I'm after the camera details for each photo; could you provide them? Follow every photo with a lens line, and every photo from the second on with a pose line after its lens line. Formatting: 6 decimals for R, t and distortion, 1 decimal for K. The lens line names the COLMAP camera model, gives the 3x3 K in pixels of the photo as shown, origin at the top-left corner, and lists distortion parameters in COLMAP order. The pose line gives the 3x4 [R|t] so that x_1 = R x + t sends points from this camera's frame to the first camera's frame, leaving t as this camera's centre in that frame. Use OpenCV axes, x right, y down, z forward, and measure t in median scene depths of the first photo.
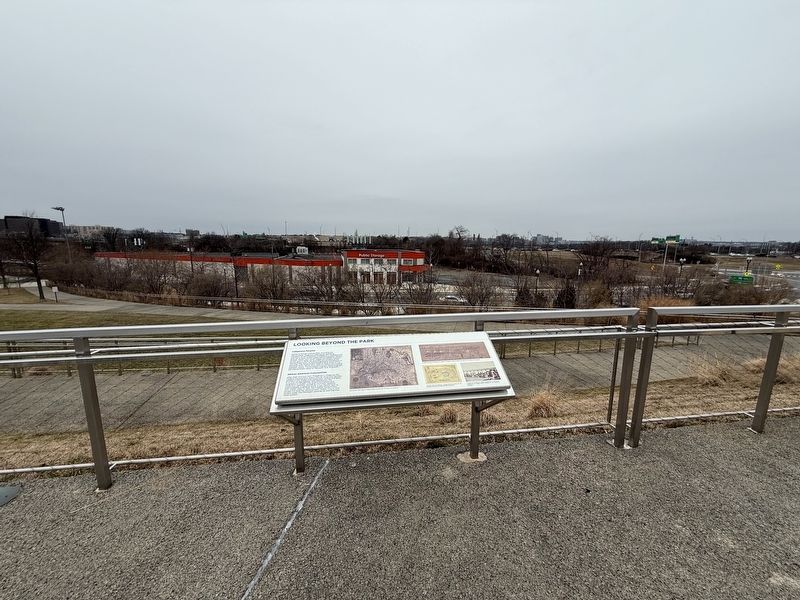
lens RADIAL K [[322.0, 0, 400.0], [0, 322.0, 300.0], [0, 0, 1]] dist [0.001036, 0.000026]
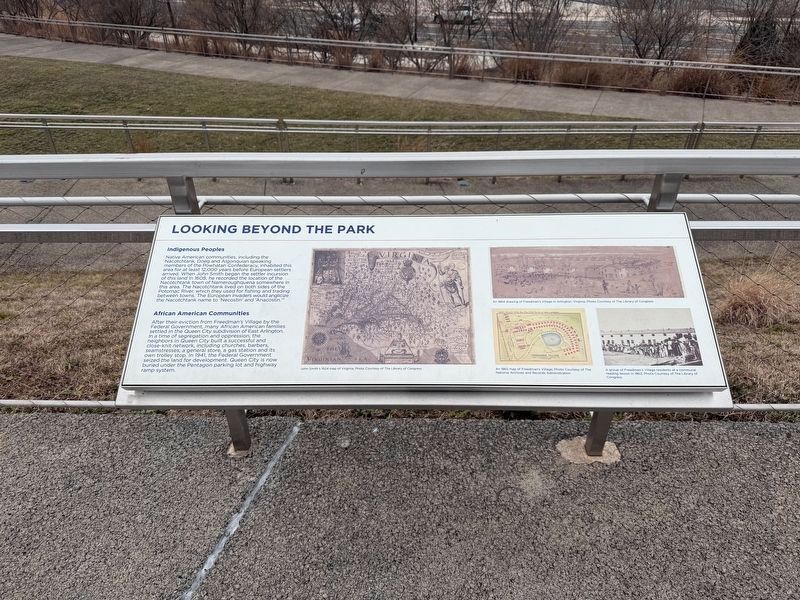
lens RADIAL K [[571.0, 0, 399.0], [0, 571.0, 306.4], [0, 0, 1]] dist [0.060865, -0.080919]
pose [[0.989526, 0.079080, -0.120769, 0.038857], [-0.019628, 0.902538, 0.430163, -0.085951], [0.143016, -0.423287, 0.894637, 0.354431]]
